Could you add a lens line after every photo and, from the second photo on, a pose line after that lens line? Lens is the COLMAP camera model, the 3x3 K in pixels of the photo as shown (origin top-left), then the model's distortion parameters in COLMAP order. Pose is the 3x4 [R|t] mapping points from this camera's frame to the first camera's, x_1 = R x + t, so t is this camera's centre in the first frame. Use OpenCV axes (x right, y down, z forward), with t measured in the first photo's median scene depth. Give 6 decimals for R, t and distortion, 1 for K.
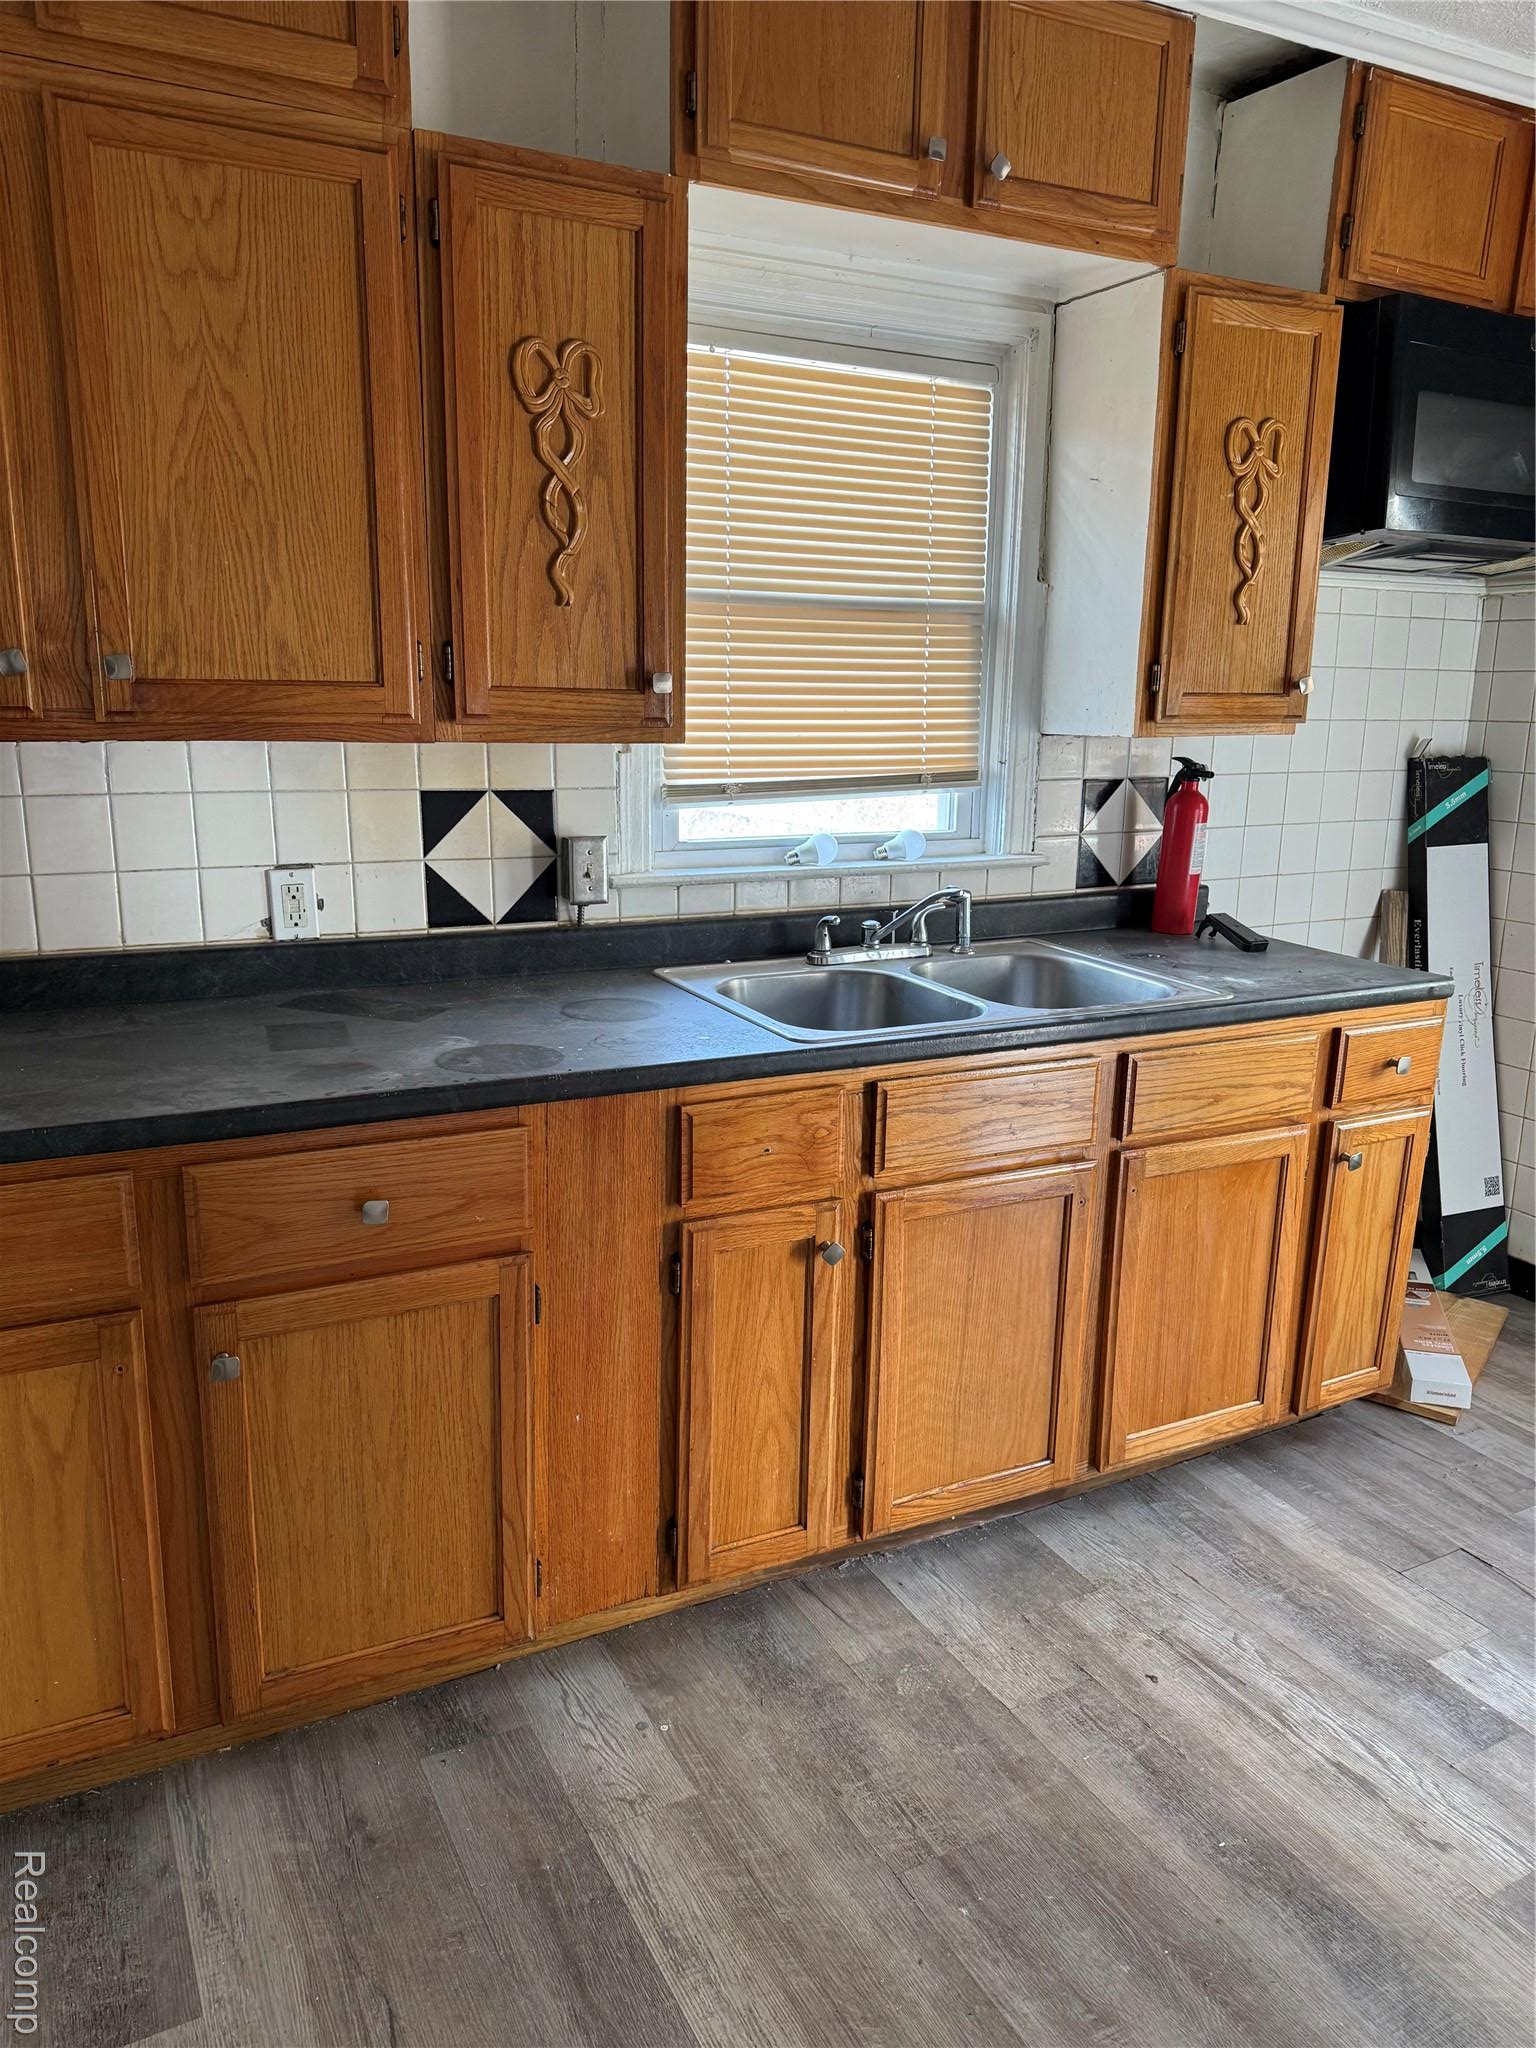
lens RADIAL K [[1450.5, 0, 767.5], [0, 1450.5, 1029.8], [0, 0, 1]] dist [0.039666, -0.048694]
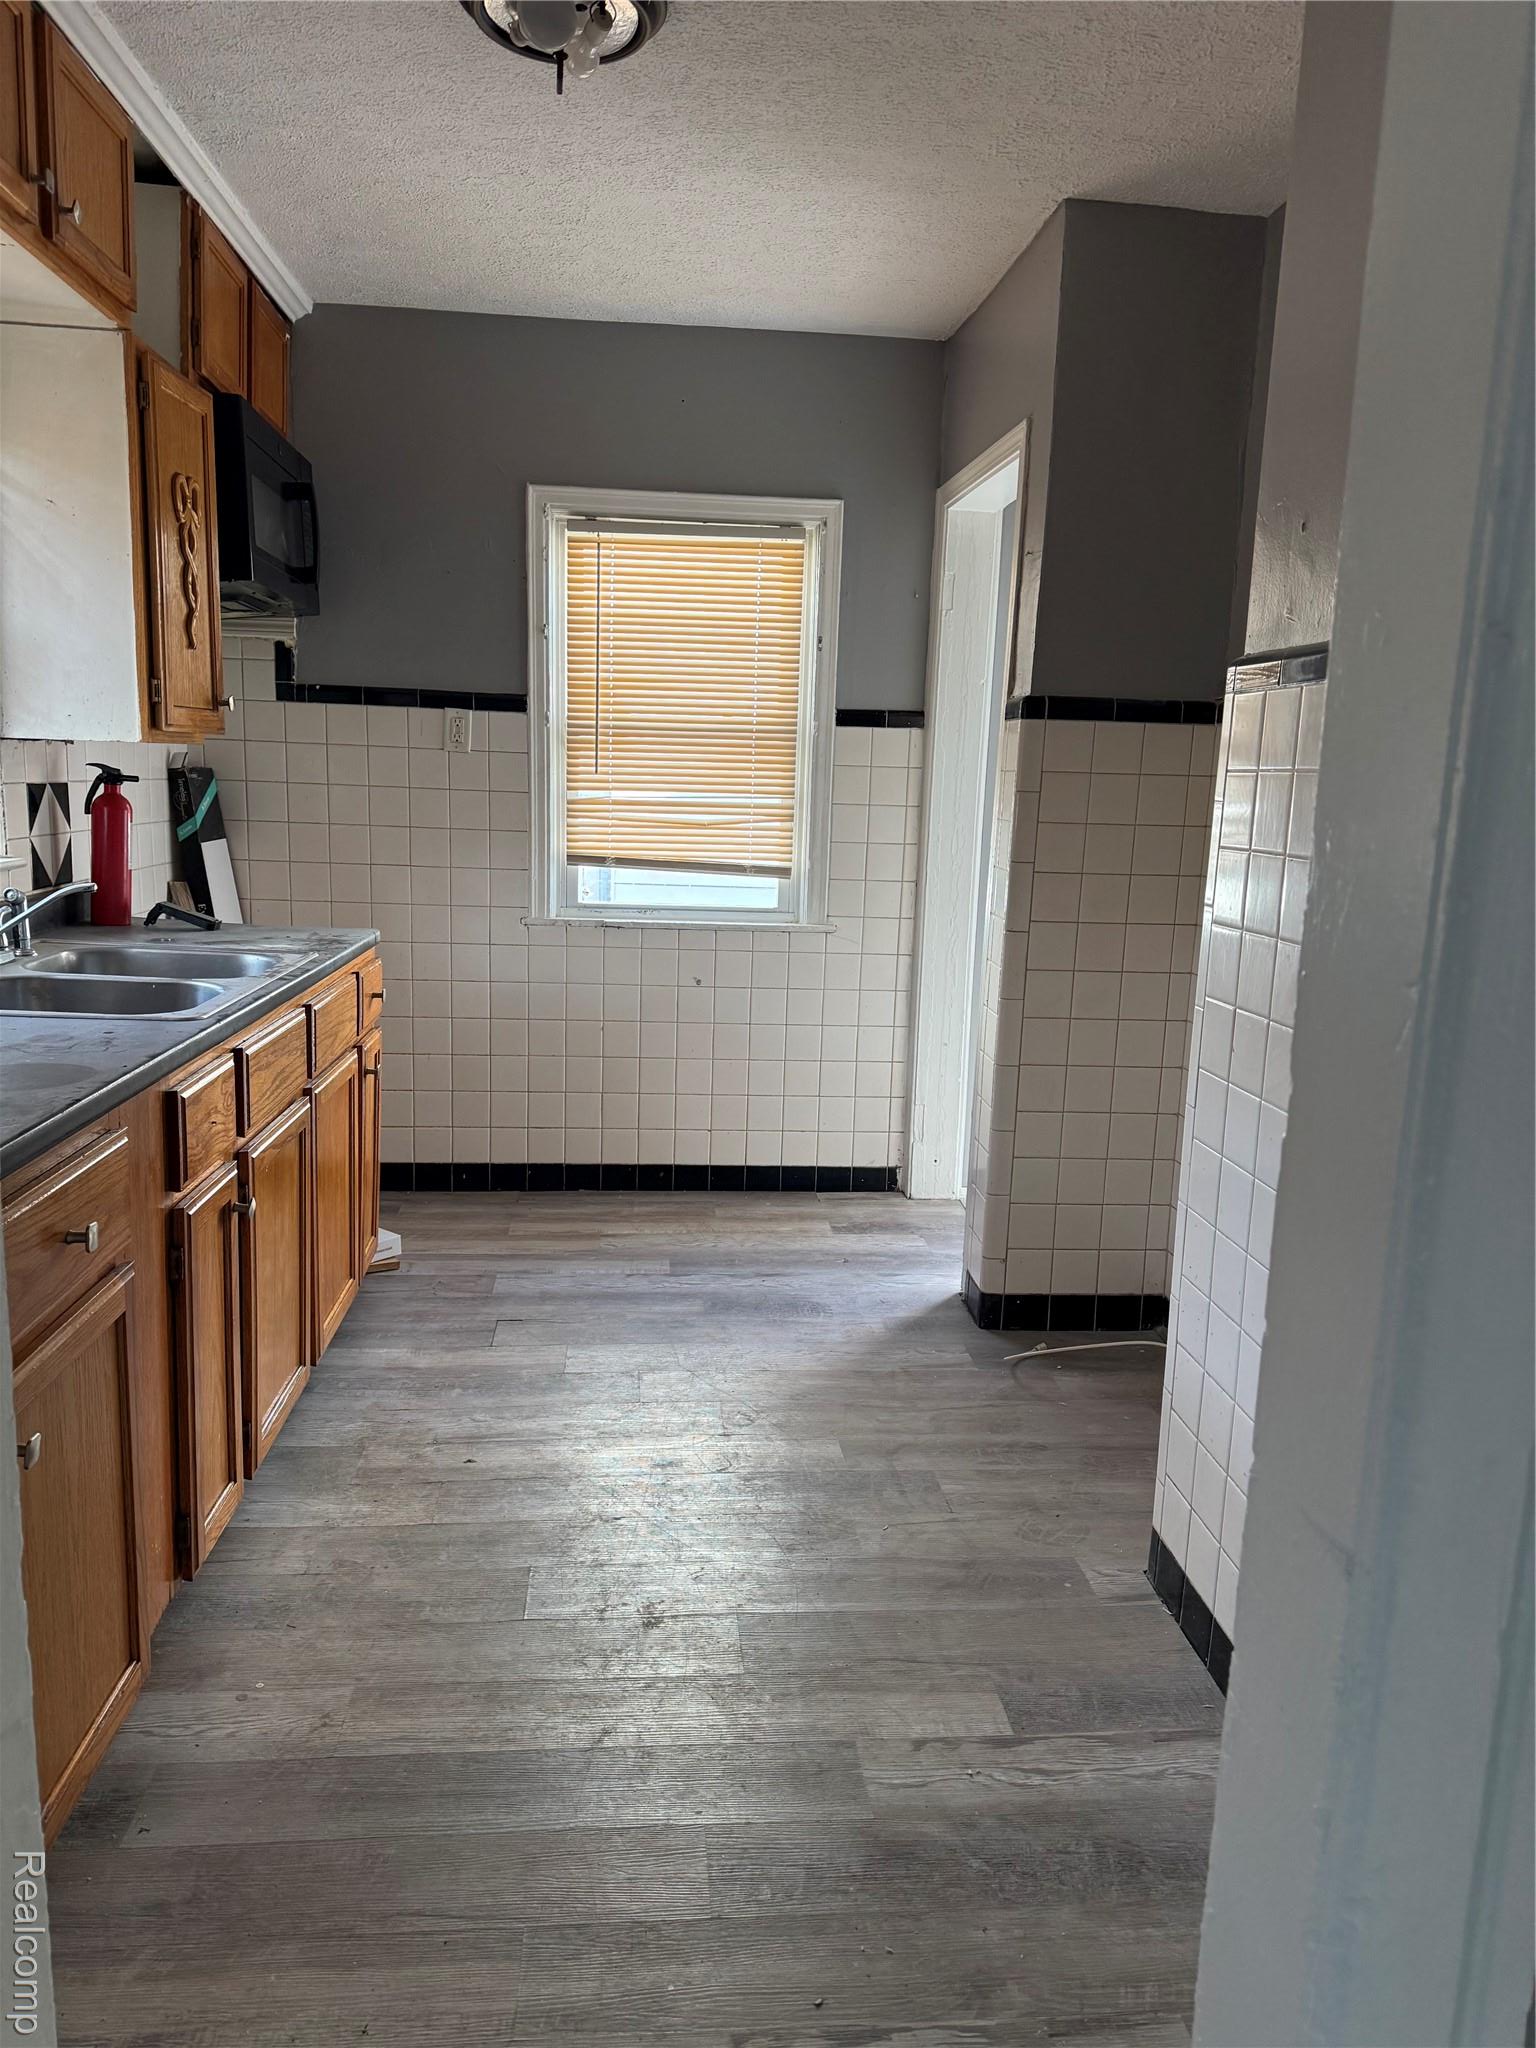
lens RADIAL K [[1450.5, 0, 765.3], [0, 1450.5, 1032.0], [0, 0, 1]] dist [0.039666, -0.048694]
pose [[0.376554, -0.159927, 0.912486, -0.690487], [0.180614, 0.978758, 0.097008, -0.008440], [-0.908617, 0.128279, 0.397440, 0.176134]]
